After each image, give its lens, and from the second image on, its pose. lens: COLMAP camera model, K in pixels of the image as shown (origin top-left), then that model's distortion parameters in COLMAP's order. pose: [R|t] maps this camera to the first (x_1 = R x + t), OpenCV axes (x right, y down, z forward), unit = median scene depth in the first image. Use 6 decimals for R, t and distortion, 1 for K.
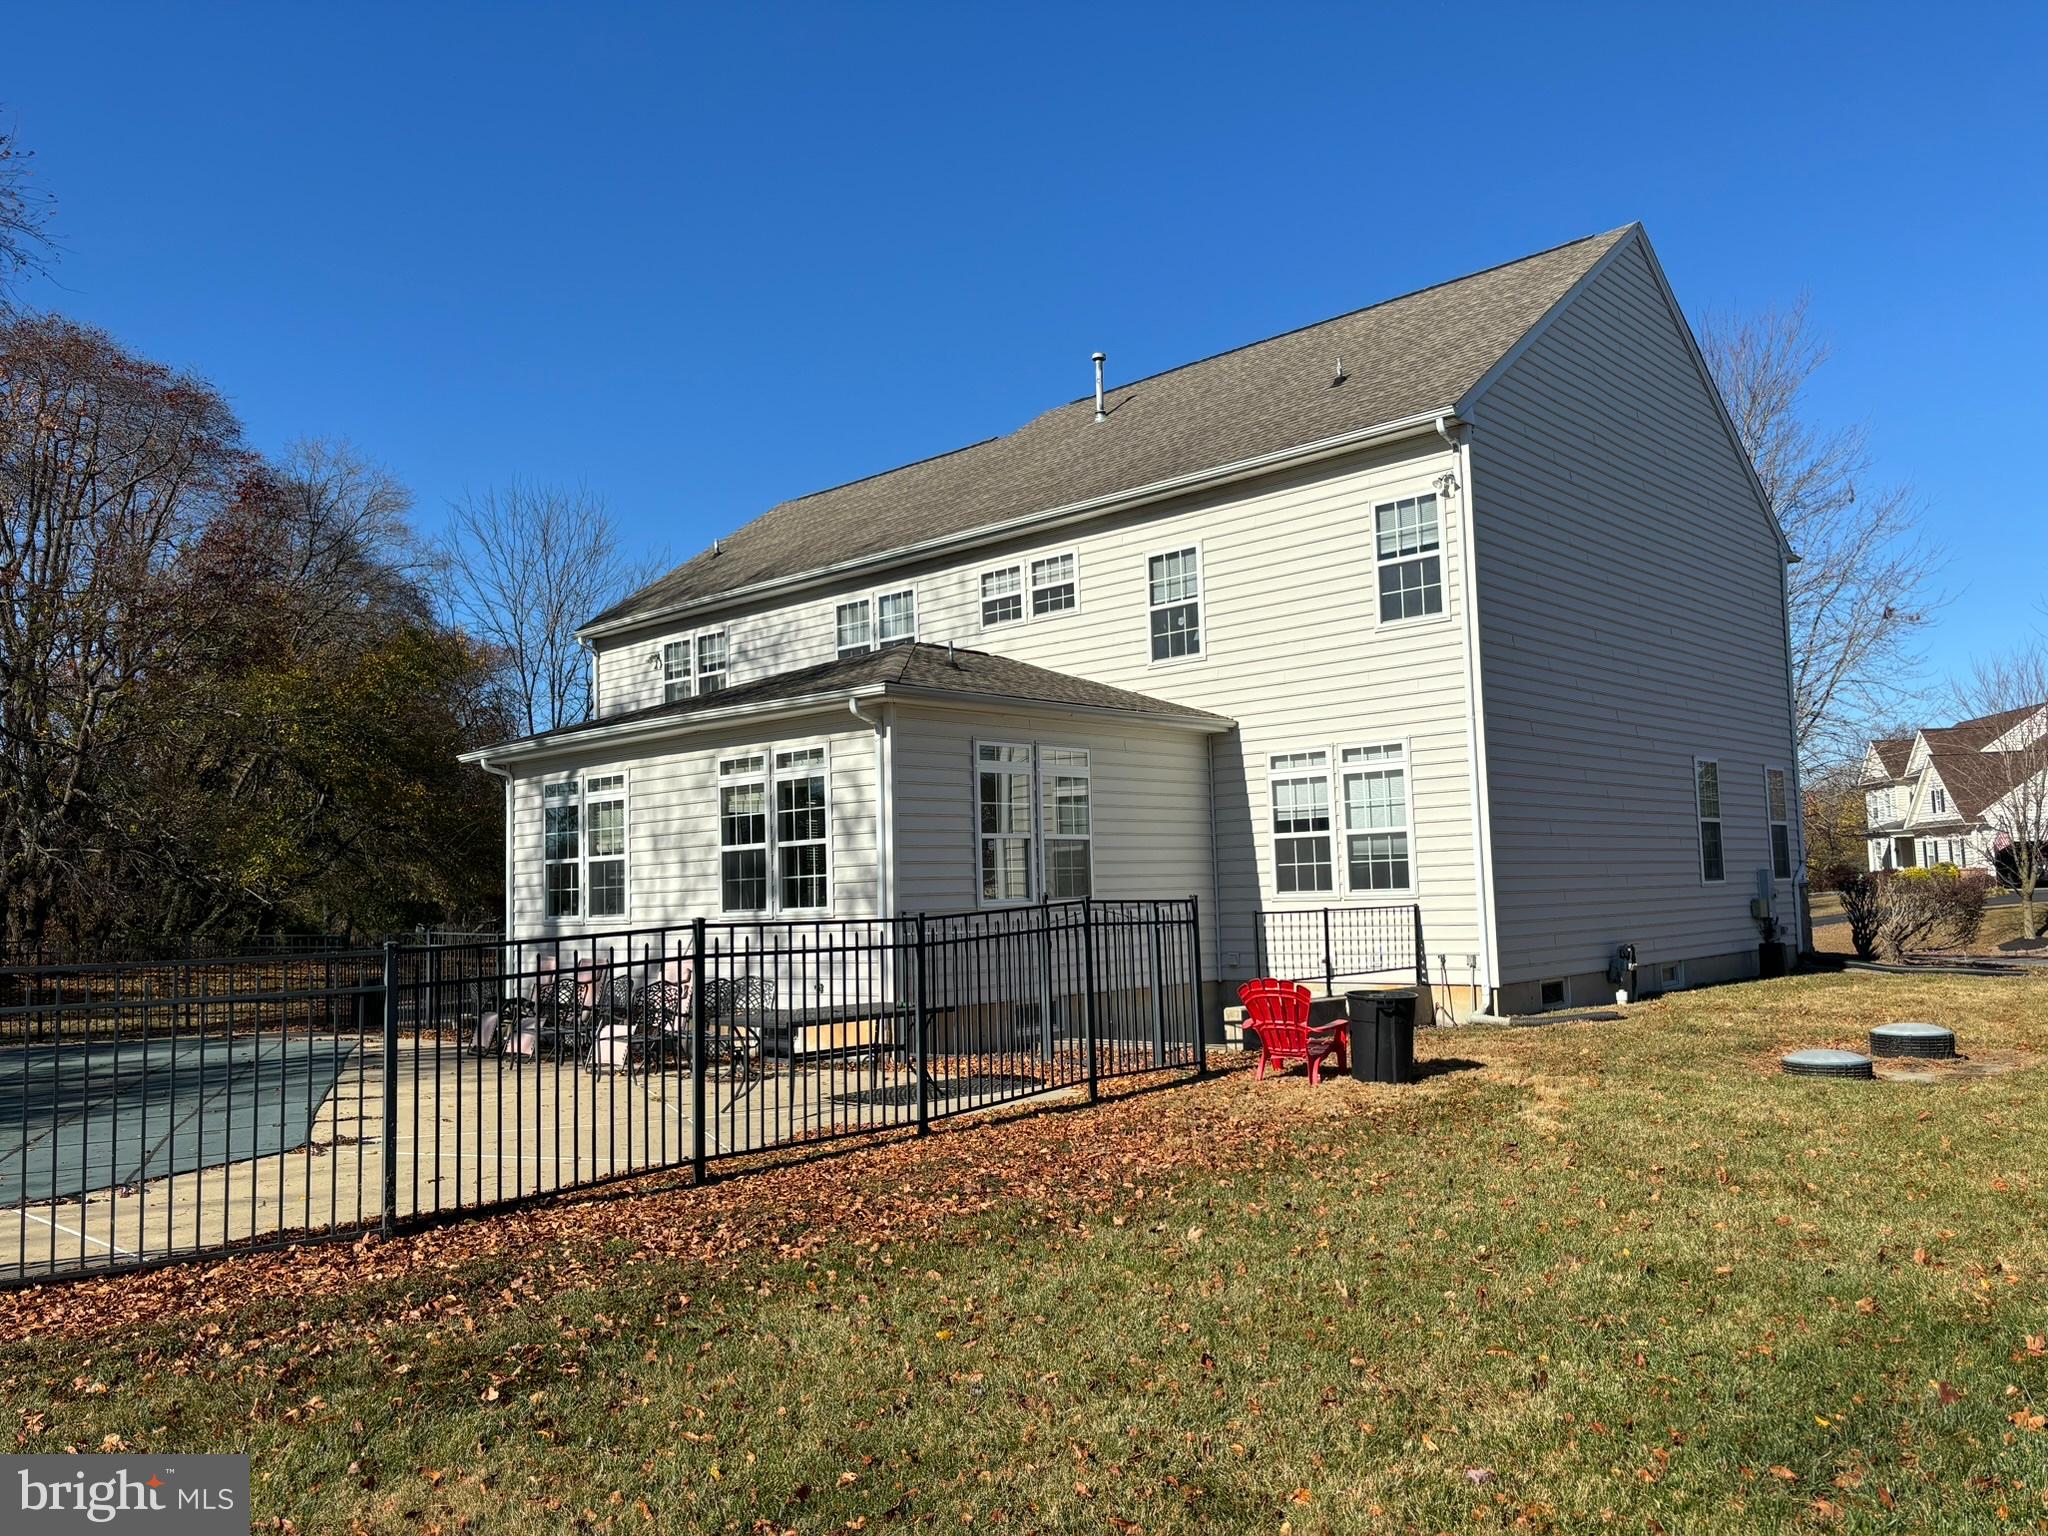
lens RADIAL K [[1541.8, 0, 1034.2], [0, 1541.8, 757.8], [0, 0, 1]] dist [0.059681, -0.076126]
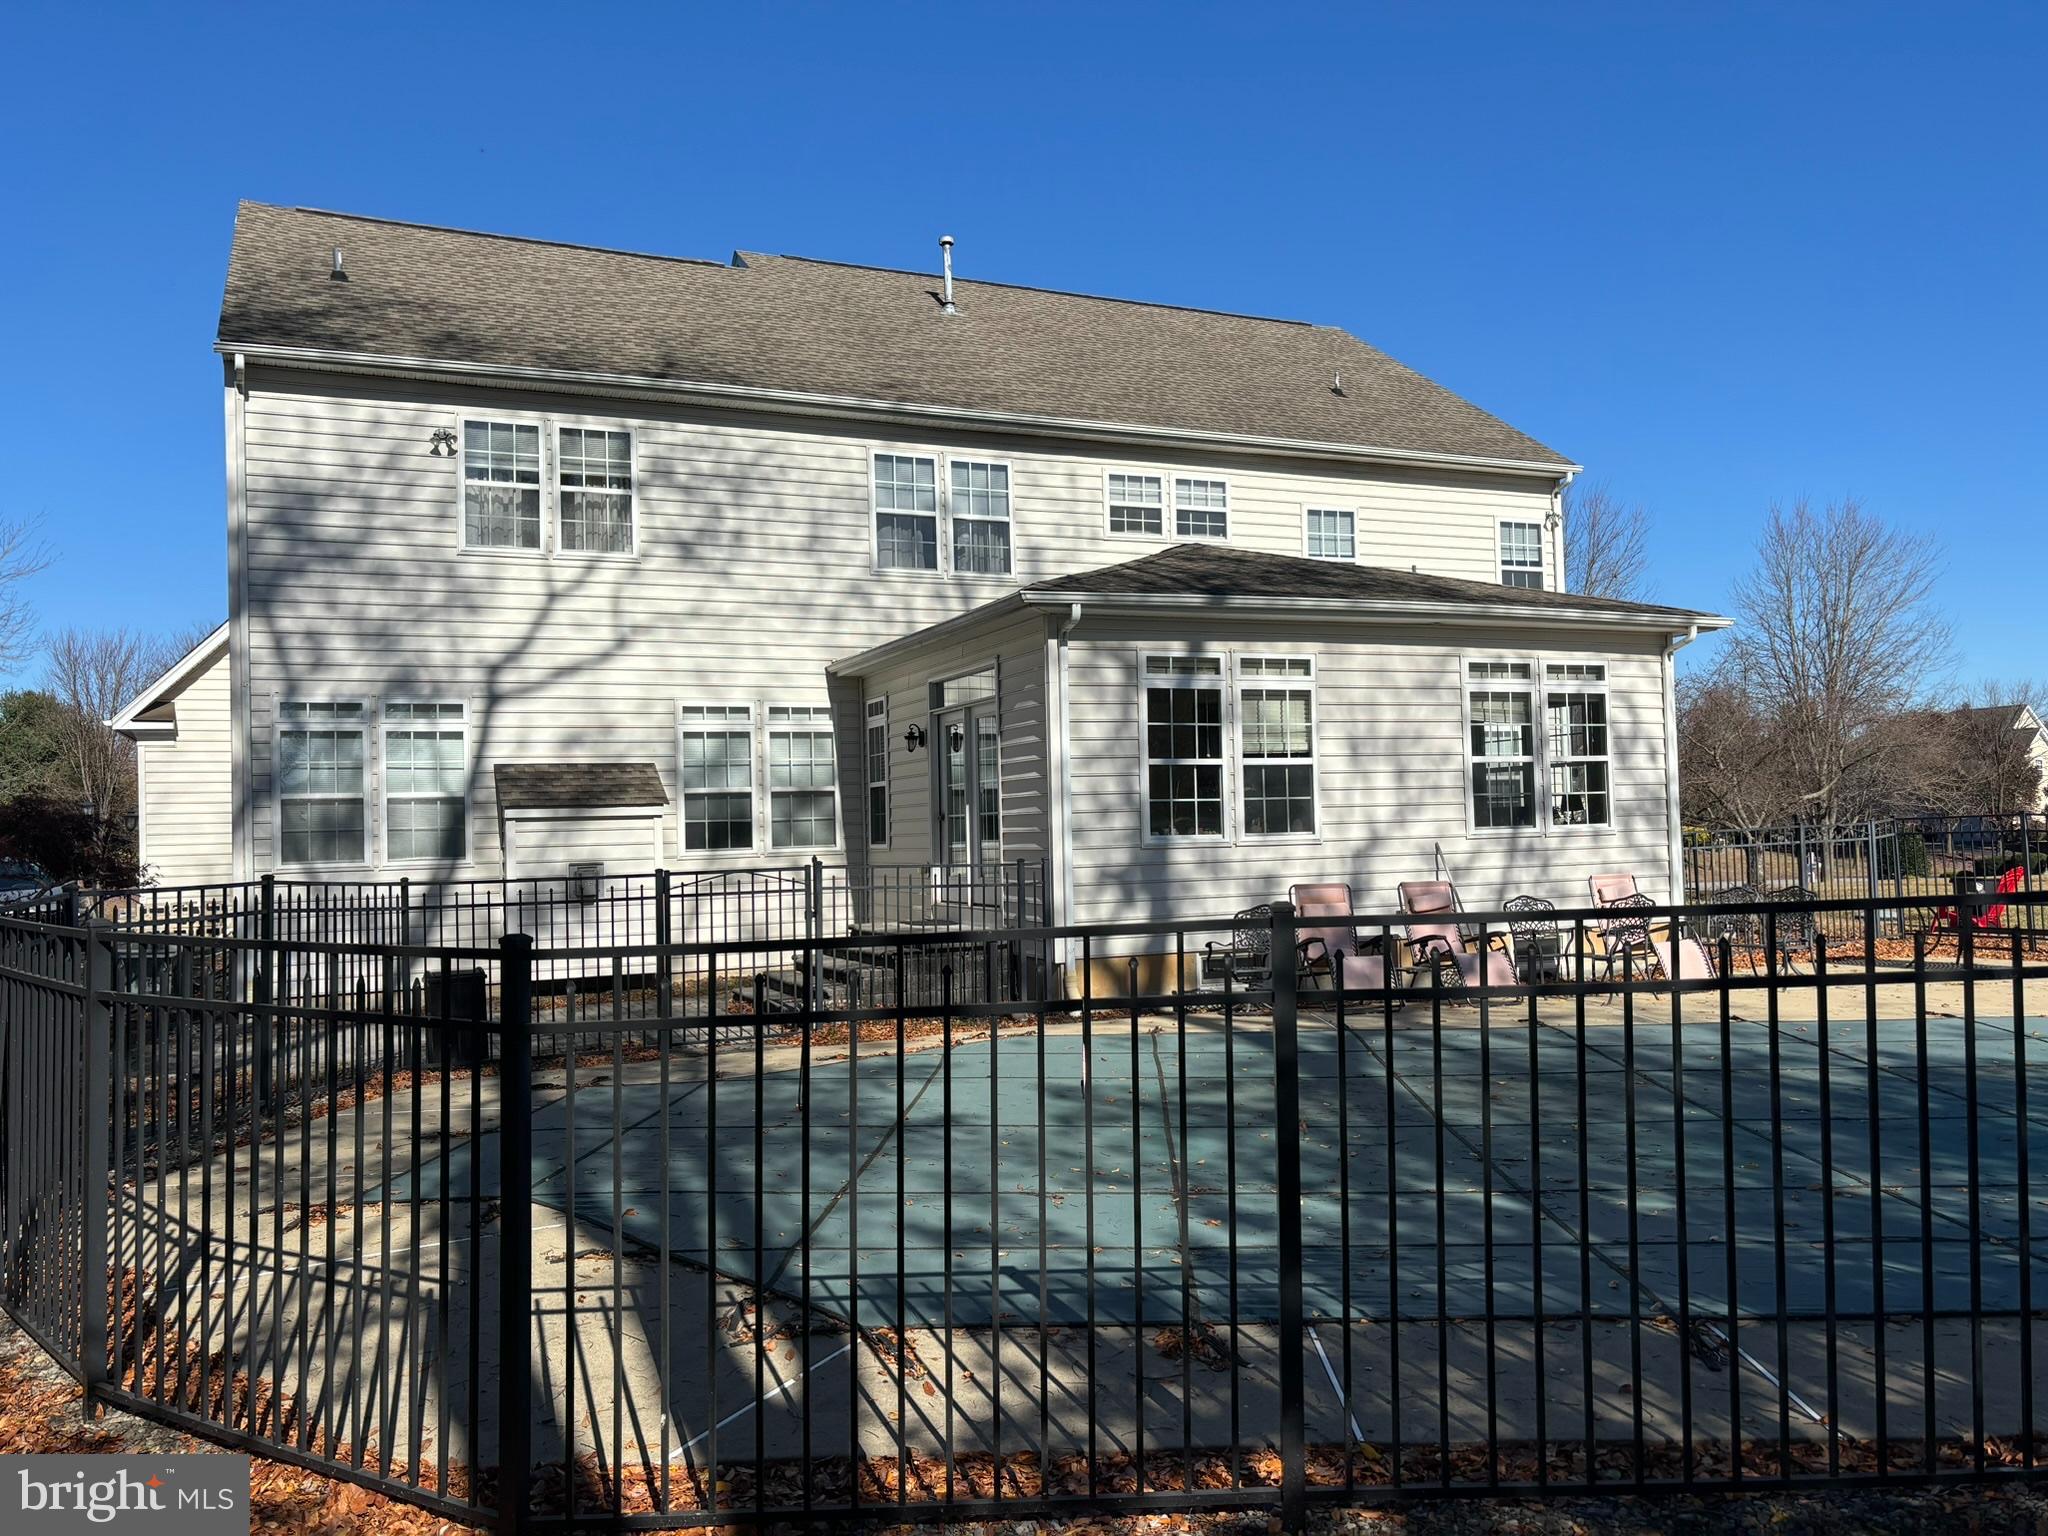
lens RADIAL K [[1541.8, 0, 1021.9], [0, 1541.8, 772.8], [0, 0, 1]] dist [0.059681, -0.076126]
pose [[0.403711, 0.054884, 0.913239, -1.061969], [-0.069172, 0.997173, -0.029349, 0.104368], [-0.912268, -0.051322, 0.406366, 0.816734]]
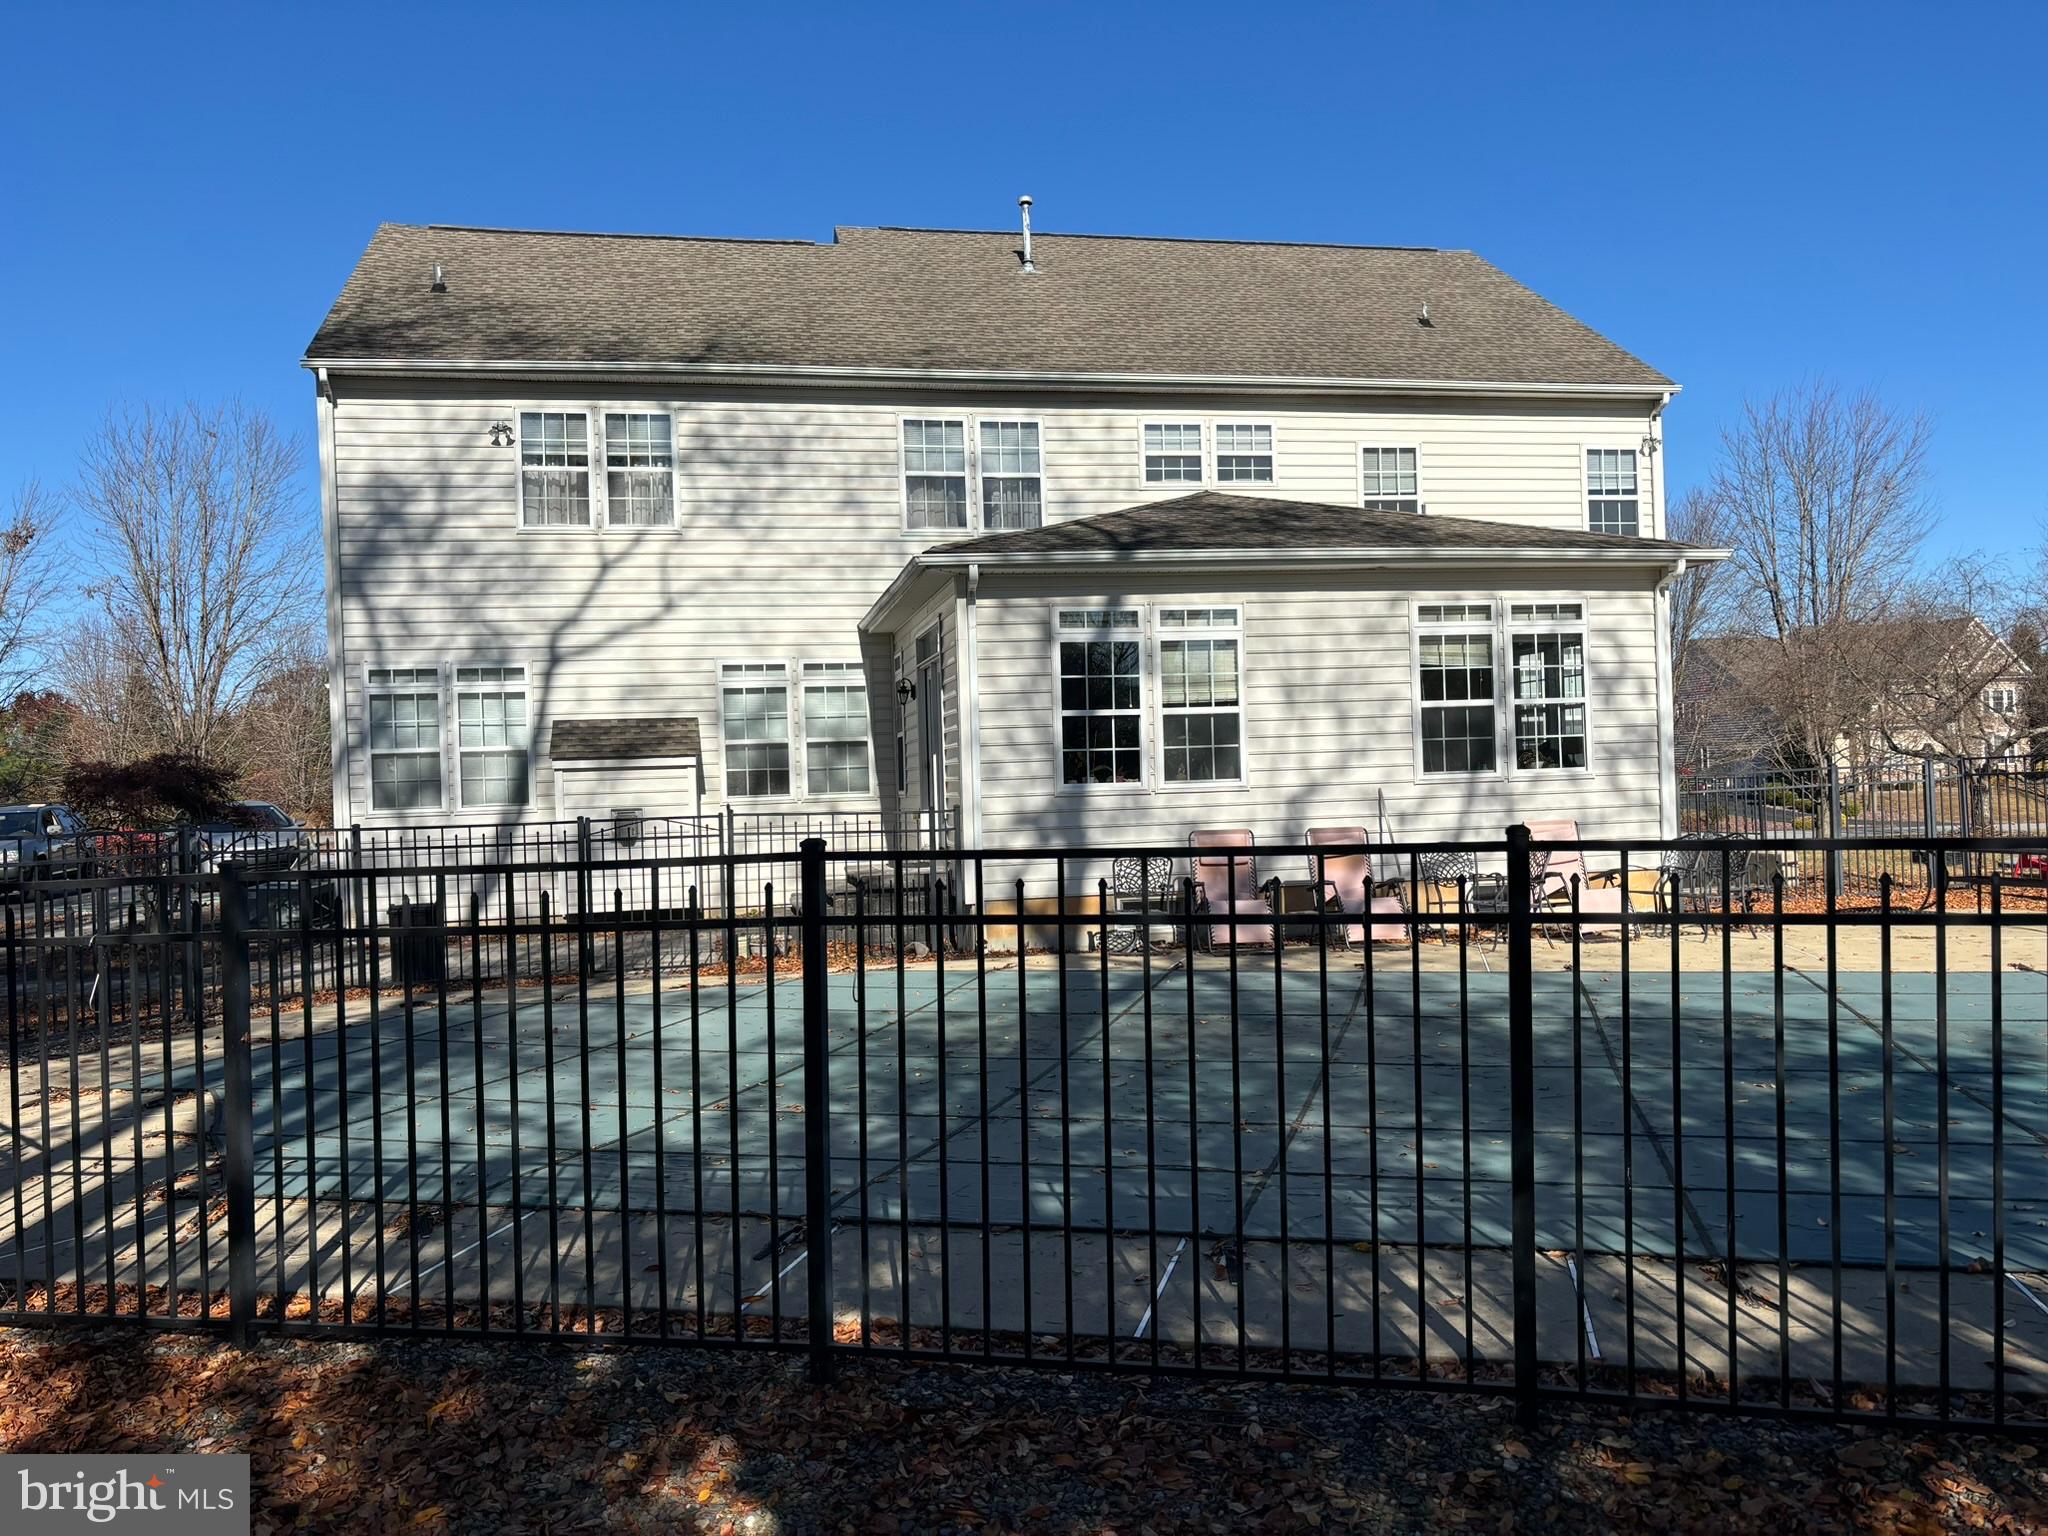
lens RADIAL K [[1541.8, 0, 1023.8], [0, 1541.8, 764.2], [0, 0, 1]] dist [0.059681, -0.076126]
pose [[0.589691, 0.019452, 0.807394, -0.994126], [-0.059077, 0.998071, 0.019102, 0.084513], [-0.805465, -0.058962, 0.589703, 0.614003]]
